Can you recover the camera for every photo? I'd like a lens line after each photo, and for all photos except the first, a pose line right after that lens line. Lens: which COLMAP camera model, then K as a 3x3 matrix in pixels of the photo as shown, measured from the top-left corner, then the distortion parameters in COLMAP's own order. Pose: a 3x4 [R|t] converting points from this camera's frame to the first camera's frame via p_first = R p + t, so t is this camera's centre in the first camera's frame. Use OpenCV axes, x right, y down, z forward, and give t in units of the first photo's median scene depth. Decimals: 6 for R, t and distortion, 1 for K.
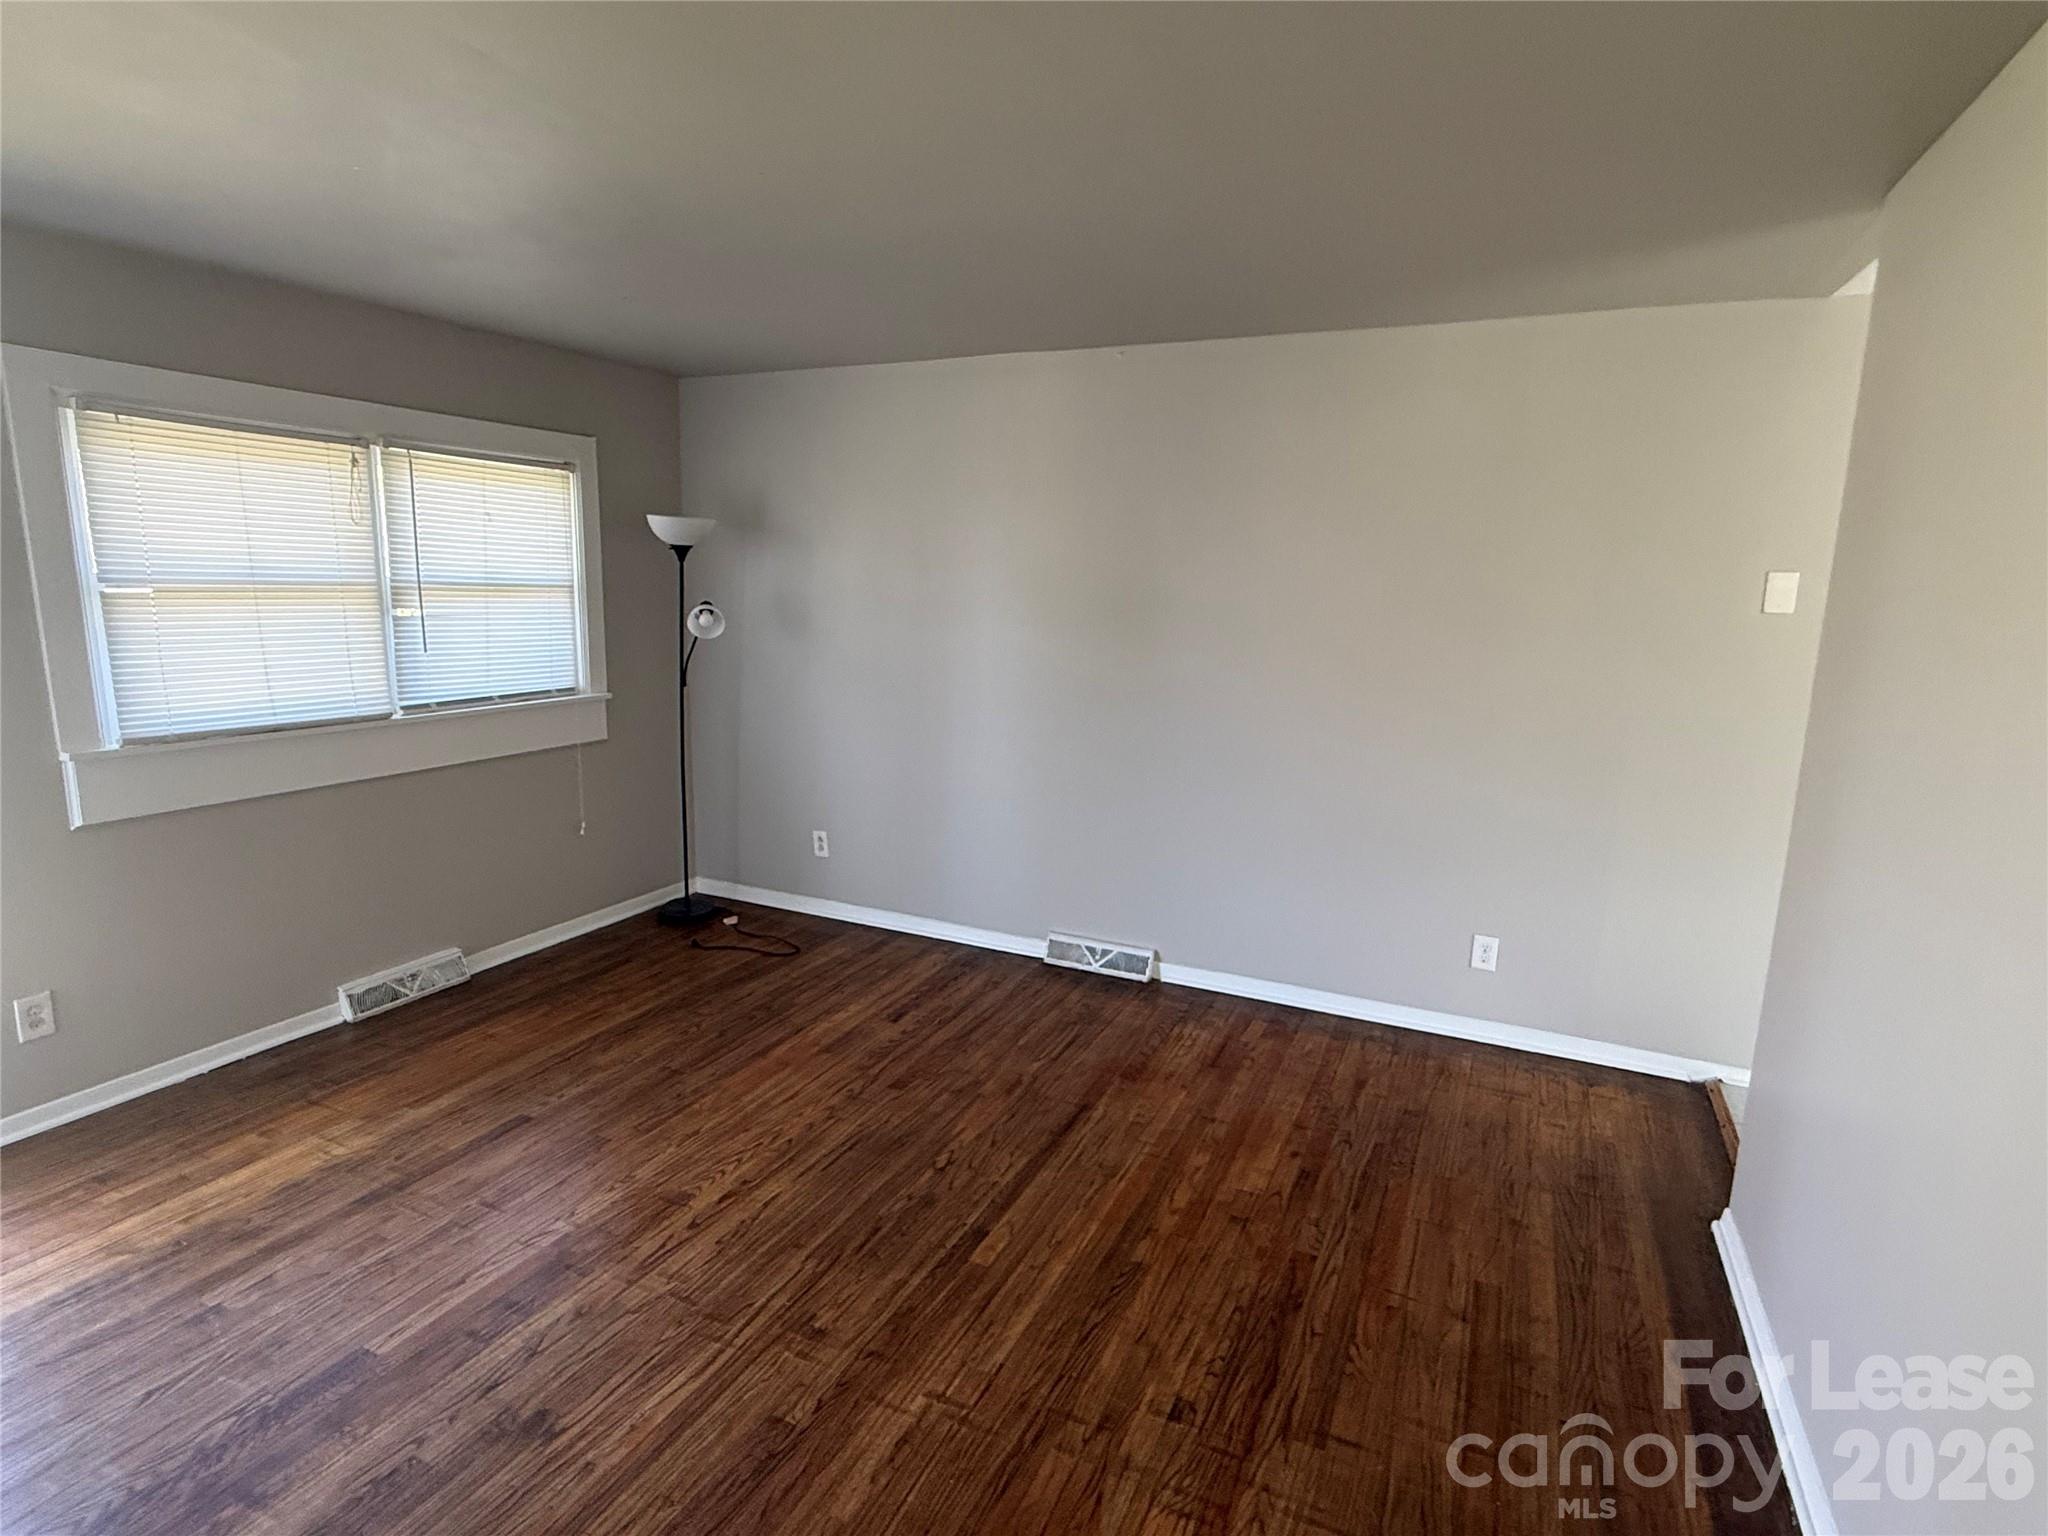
lens RADIAL K [[1061.5, 0, 1025.8], [0, 1061.5, 764.5], [0, 0, 1]] dist [-0.006310, -0.001986]
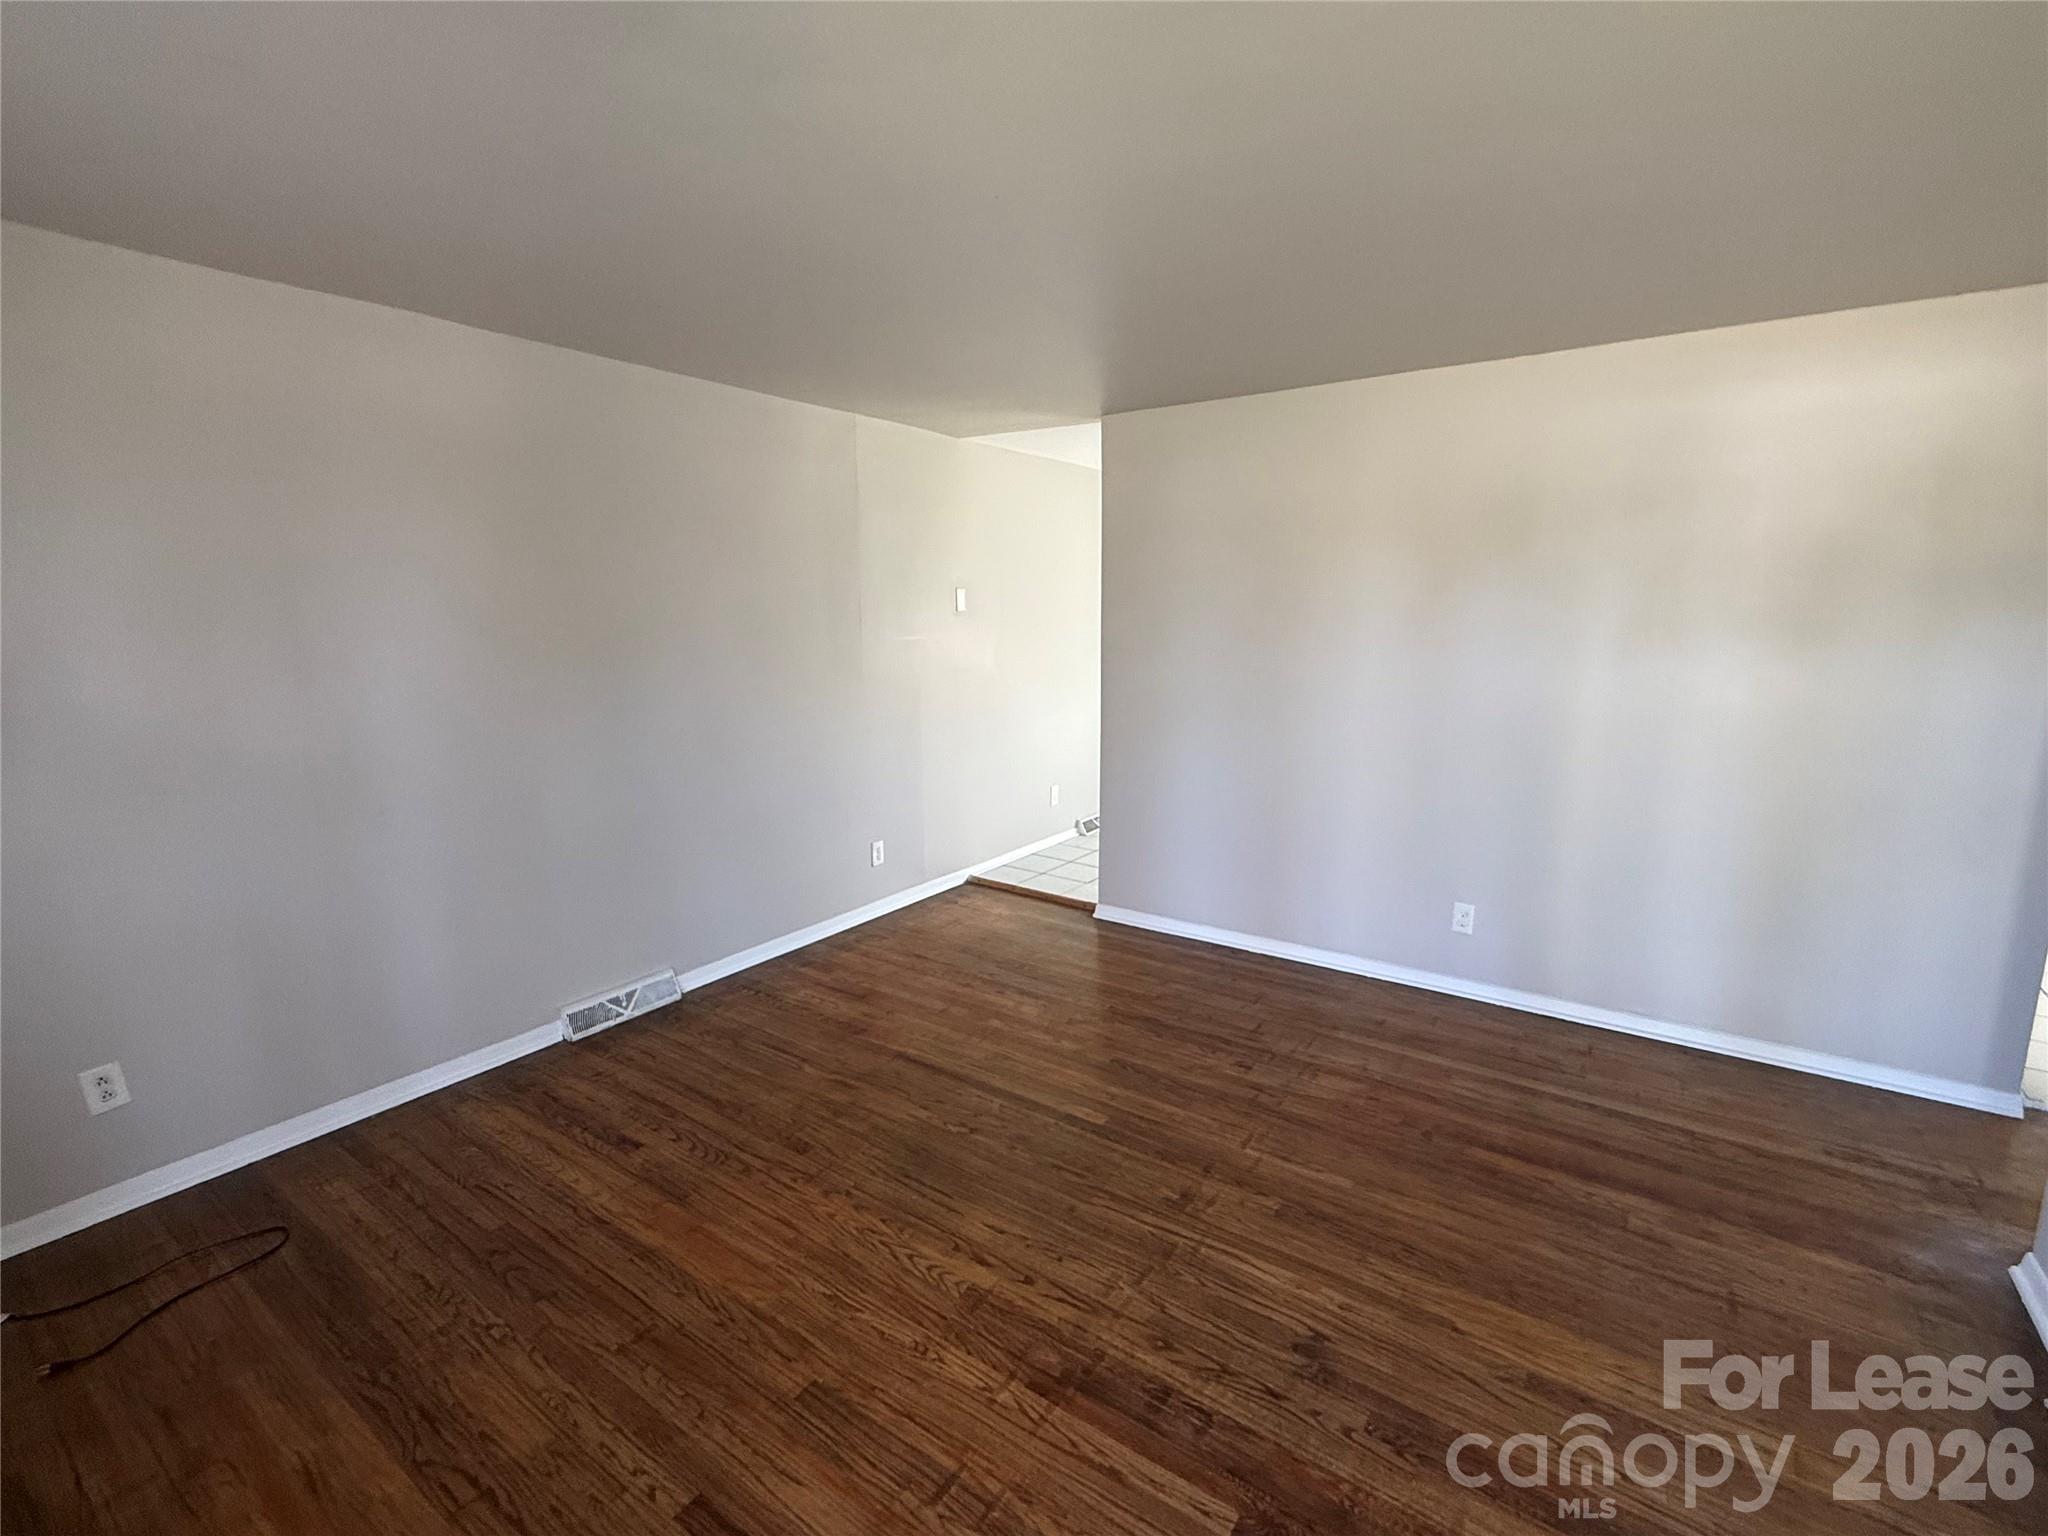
lens RADIAL K [[925.9, 0, 1024.7], [0, 925.9, 767.9], [0, 0, 1]] dist [-0.002427, -0.000406]
pose [[0.164323, -0.198464, 0.966235, -0.884473], [0.180732, 0.969026, 0.168301, -0.133984], [-0.969708, 0.146974, 0.195102, 0.661611]]
